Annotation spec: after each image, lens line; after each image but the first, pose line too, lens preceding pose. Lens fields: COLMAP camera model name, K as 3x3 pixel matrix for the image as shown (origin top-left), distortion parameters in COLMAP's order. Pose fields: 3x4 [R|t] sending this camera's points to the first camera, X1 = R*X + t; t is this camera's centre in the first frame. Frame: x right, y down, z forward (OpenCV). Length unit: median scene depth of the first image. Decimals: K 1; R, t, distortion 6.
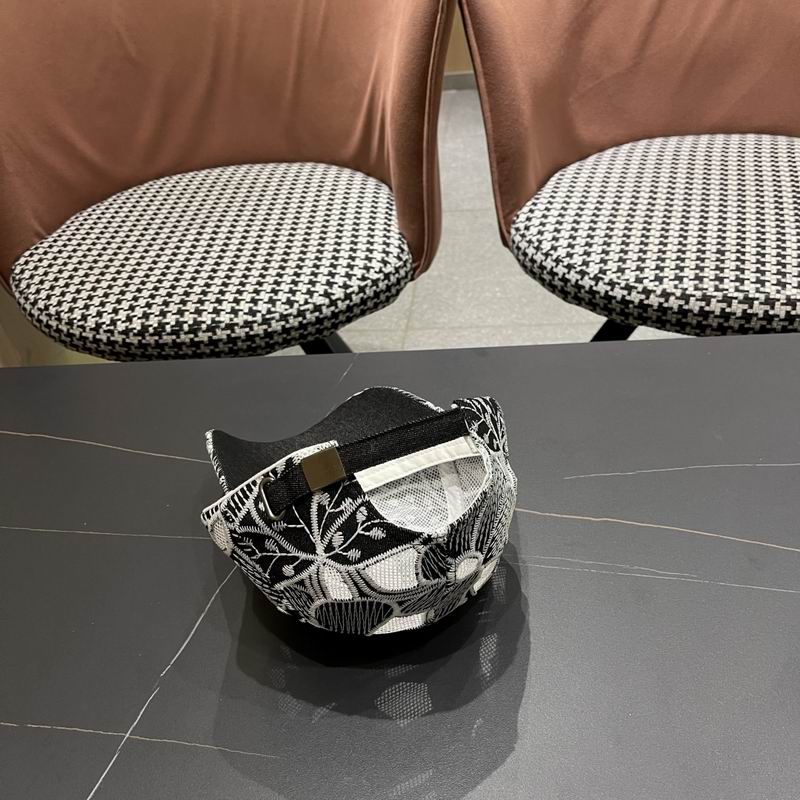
lens RADIAL K [[814.0, 0, 405.3], [0, 814.0, 420.1], [0, 0, 1]] dist [0.004198, 0.000000]
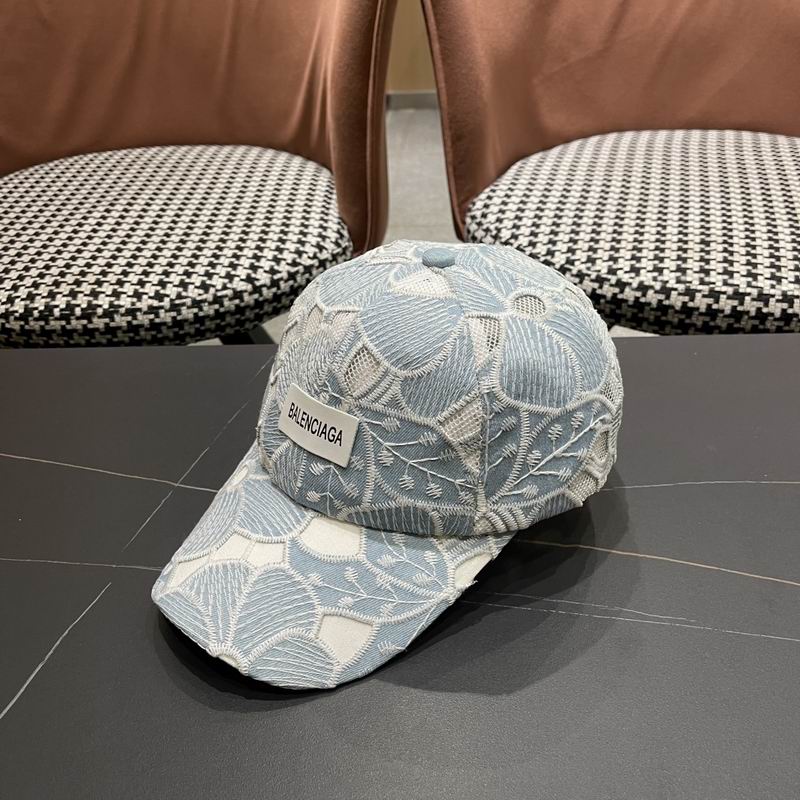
lens RADIAL K [[814.0, 0, 399.7], [0, 814.0, 422.9], [0, 0, 1]] dist [0.004198, 0.000000]
pose [[0.998514, 0.024368, 0.048735, 0.022378], [-0.022510, 0.999012, -0.038317, 0.024486], [-0.049621, 0.037163, 0.998077, 0.144601]]
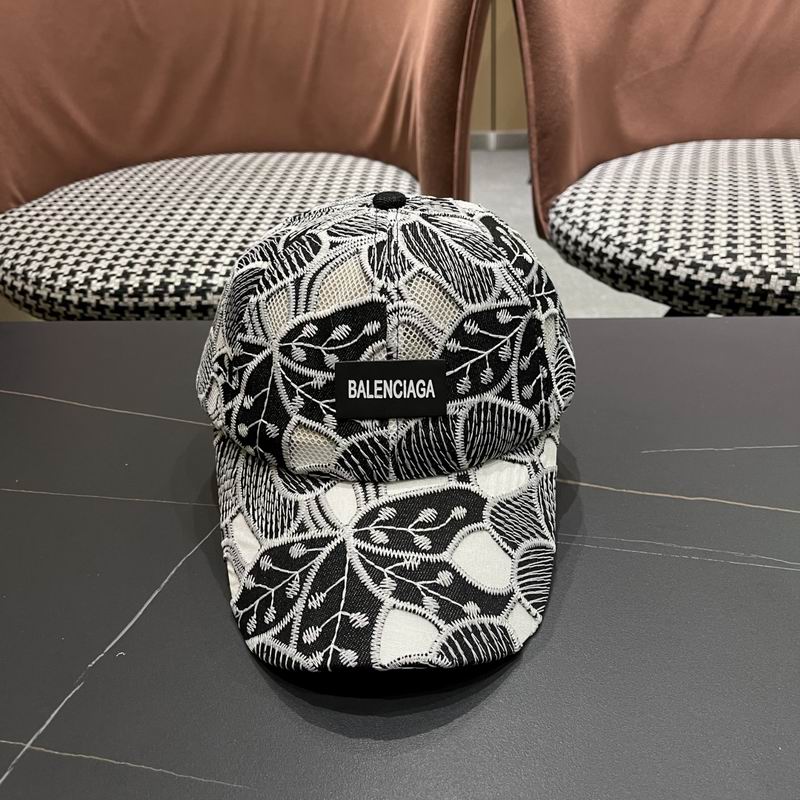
lens RADIAL K [[814.0, 0, 396.5], [0, 814.0, 413.6], [0, 0, 1]] dist [0.004198, 0.000000]
pose [[0.998633, 0.052263, -0.000526, -0.026366], [-0.052012, 0.992739, -0.108465, 0.091746], [-0.005147, 0.108344, 0.994100, 0.160415]]
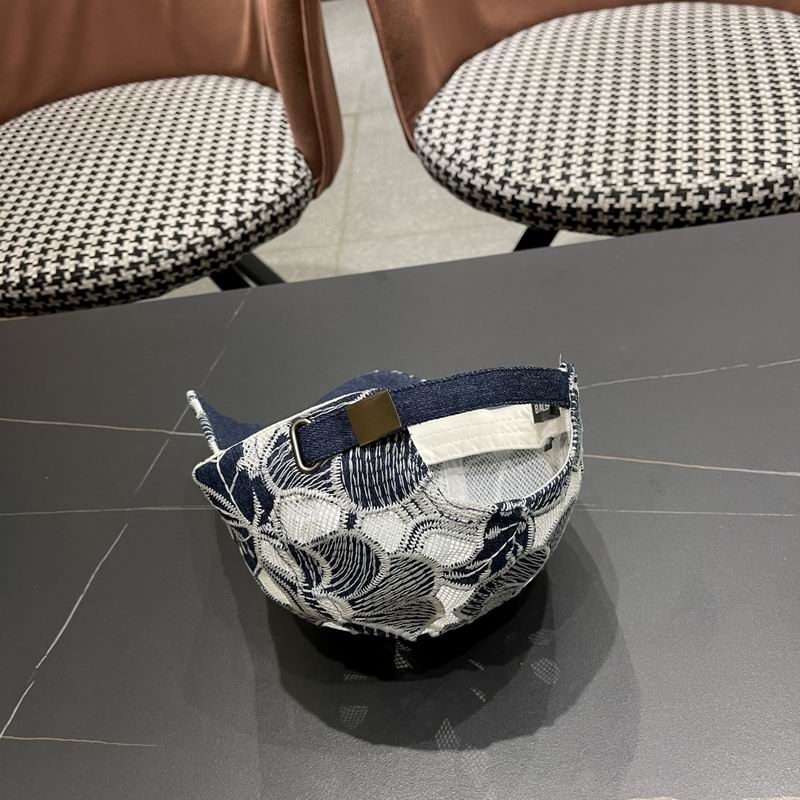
lens RADIAL K [[814.0, 0, 410.4], [0, 814.0, 412.4], [0, 0, 1]] dist [0.004198, 0.000000]
pose [[0.994963, -0.097244, 0.024355, 0.078160], [0.093987, 0.989390, 0.110789, -0.024676], [-0.034871, -0.107942, 0.993545, 0.045920]]
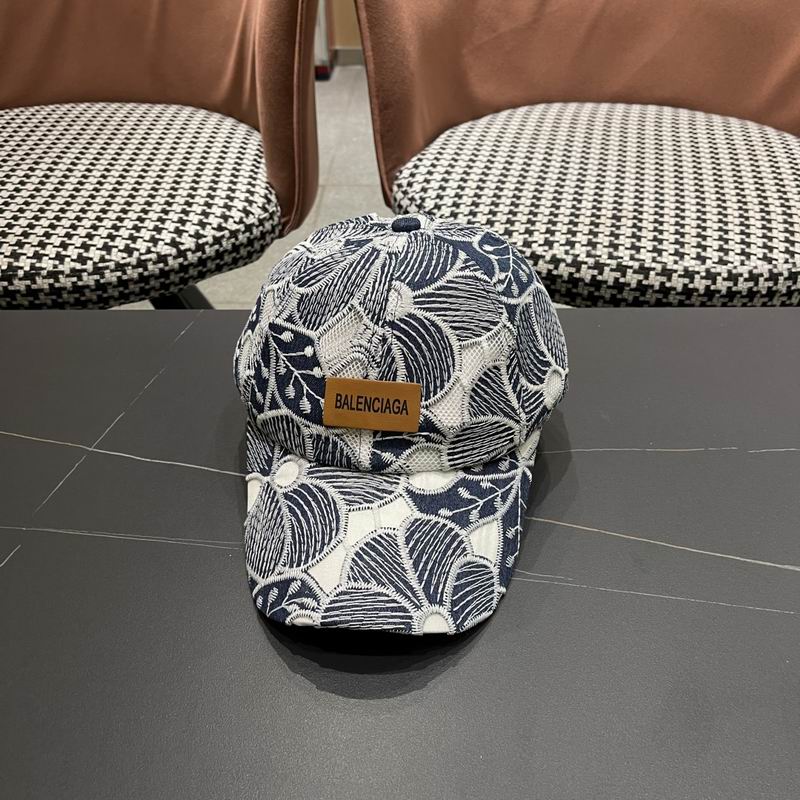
lens RADIAL K [[814.0, 0, 403.5], [0, 814.0, 409.1], [0, 0, 1]] dist [0.004198, 0.000000]
pose [[0.993268, 0.030599, 0.111724, 0.052788], [-0.030372, 0.999532, -0.003735, 0.015910], [-0.111785, 0.000317, 0.993732, 0.116191]]
